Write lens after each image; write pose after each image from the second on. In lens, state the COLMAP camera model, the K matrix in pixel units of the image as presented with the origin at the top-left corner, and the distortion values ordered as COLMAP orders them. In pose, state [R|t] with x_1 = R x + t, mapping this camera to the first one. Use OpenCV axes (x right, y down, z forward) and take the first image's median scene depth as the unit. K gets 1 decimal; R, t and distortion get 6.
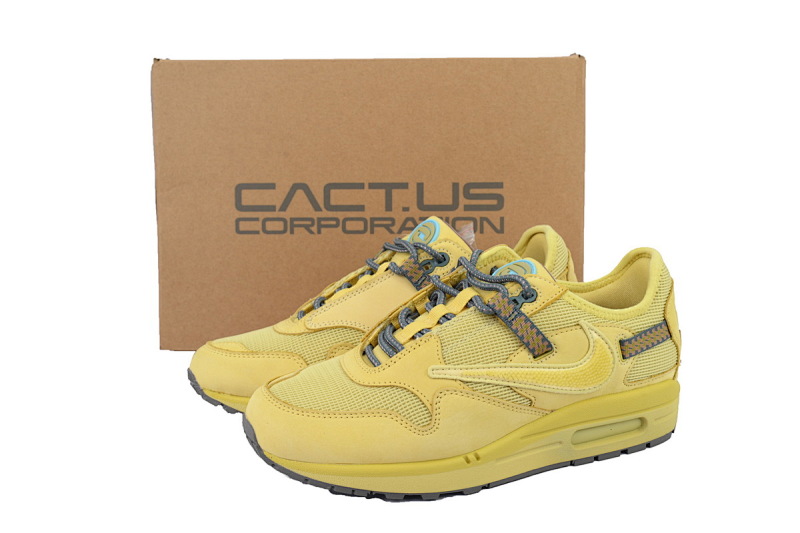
lens RADIAL K [[941.5, 0, 400.0], [0, 941.5, 266.5], [0, 0, 1]] dist [-0.008027, -0.000442]
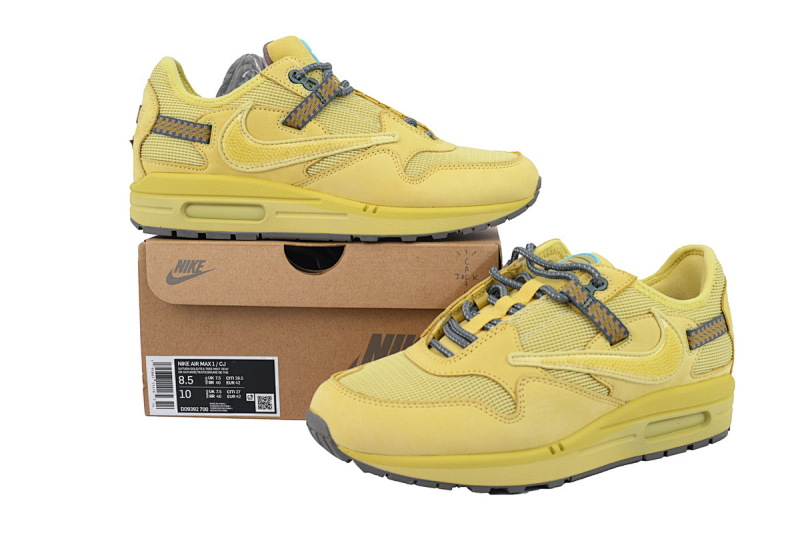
lens RADIAL K [[941.5, 0, 400.0], [0, 941.5, 266.5], [0, 0, 1]] dist [-0.008027, -0.000442]
pose [[0.993370, 0.000103, 0.114961, -0.185282], [0.009747, 0.996323, -0.085118, 0.095974], [-0.114547, 0.085675, 0.989717, 0.053660]]
